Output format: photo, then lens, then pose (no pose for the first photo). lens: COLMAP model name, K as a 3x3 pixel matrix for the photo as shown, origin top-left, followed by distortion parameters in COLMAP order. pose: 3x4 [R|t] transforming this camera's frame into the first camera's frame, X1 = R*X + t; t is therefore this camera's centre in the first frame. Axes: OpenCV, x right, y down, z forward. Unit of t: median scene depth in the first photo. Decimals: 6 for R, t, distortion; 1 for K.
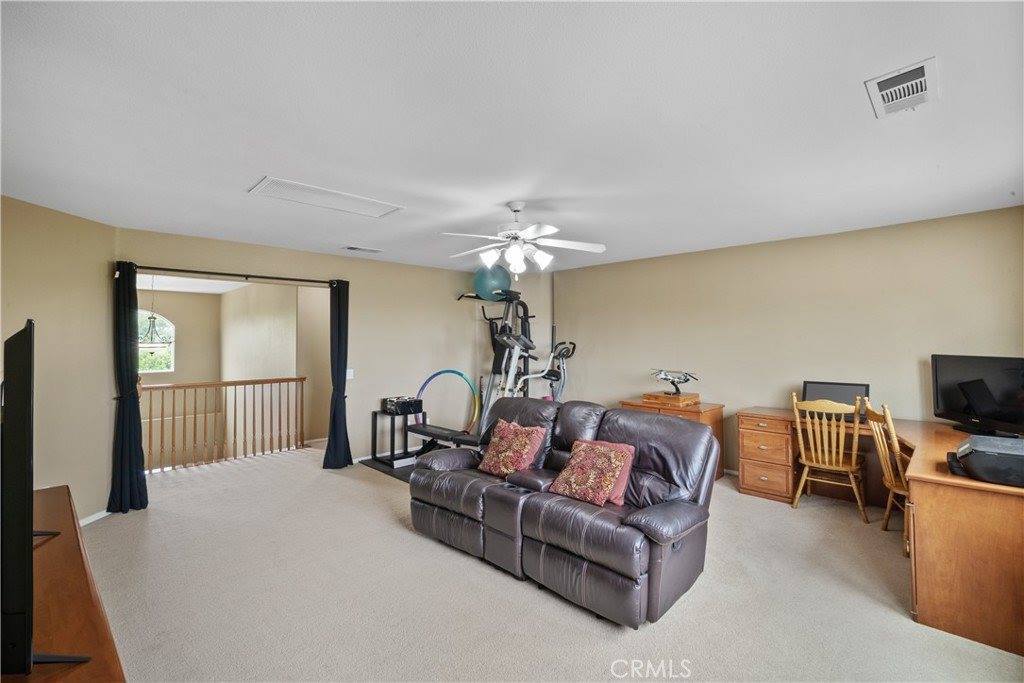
lens RADIAL K [[455.1, 0, 511.5], [0, 455.1, 331.6], [0, 0, 1]] dist [0.002122, 0.000031]
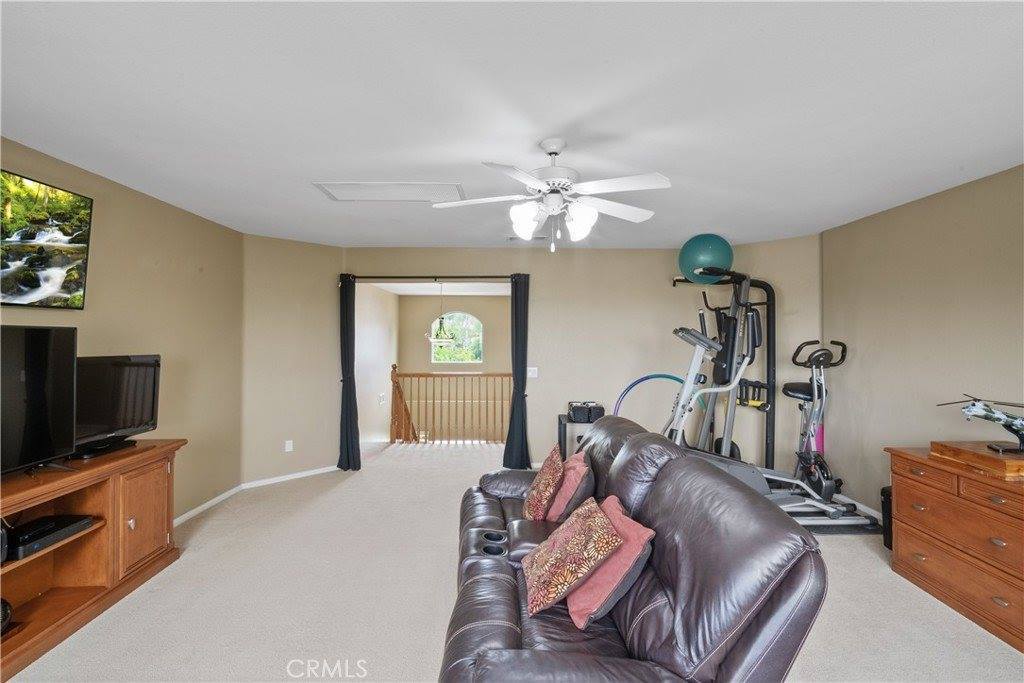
lens RADIAL K [[473.9, 0, 512.0], [0, 473.9, 341.5], [0, 0, 1]] dist [-0.002305, -0.000523]
pose [[0.731101, 0.011461, -0.682173, 0.270594], [0.008905, 0.999613, 0.026338, 0.002817], [0.682211, -0.025331, 0.730716, 0.242732]]
